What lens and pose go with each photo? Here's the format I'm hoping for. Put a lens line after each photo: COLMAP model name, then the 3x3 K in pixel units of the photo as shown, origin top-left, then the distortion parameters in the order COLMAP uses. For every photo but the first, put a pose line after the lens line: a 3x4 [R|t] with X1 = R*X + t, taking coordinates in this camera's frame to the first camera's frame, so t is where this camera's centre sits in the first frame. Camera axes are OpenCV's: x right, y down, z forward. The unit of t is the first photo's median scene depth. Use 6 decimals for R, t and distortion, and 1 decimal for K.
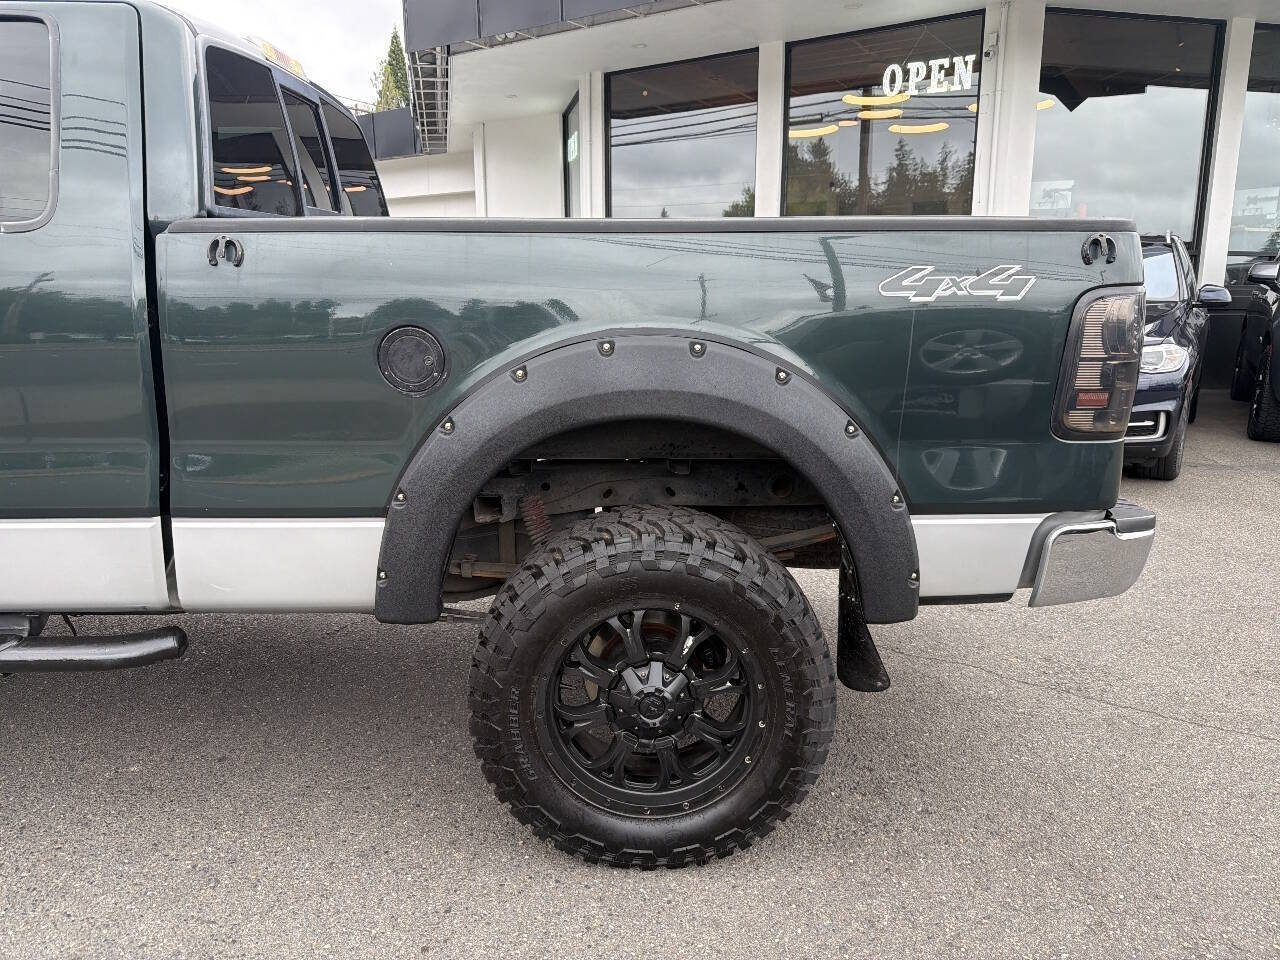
lens RADIAL K [[1019.2, 0, 640.0], [0, 1019.2, 480.0], [0, 0, 1]] dist [0.050671, -0.070046]
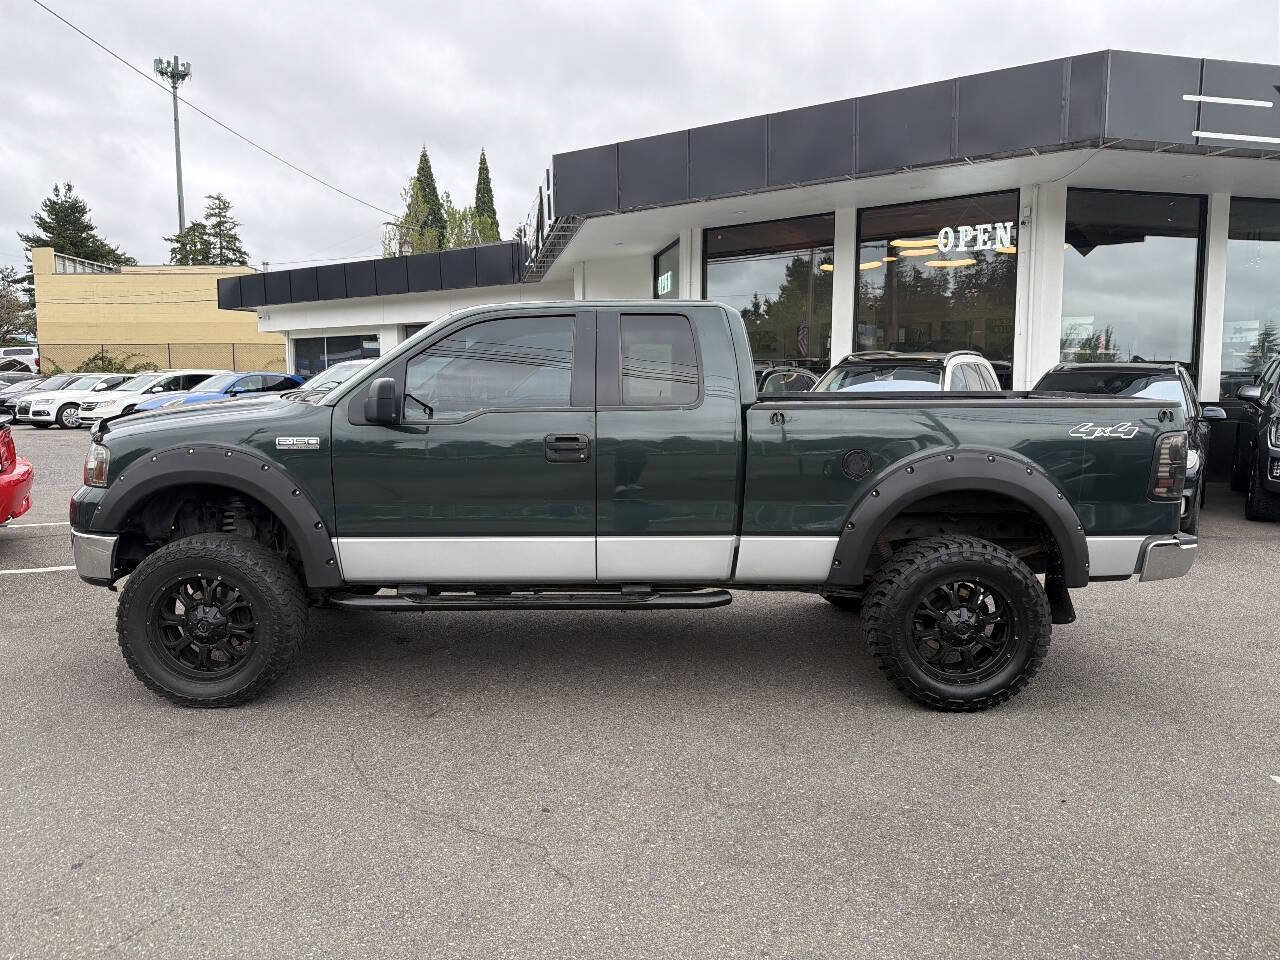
lens RADIAL K [[1004.1, 0, 639.2], [0, 1004.1, 464.3], [0, 0, 1]] dist [-0.004073, -0.008356]
pose [[0.999902, -0.002294, -0.013847, -0.608998], [0.000766, 0.994001, -0.109368, 0.108203], [0.014014, 0.109346, 0.993905, -1.066569]]
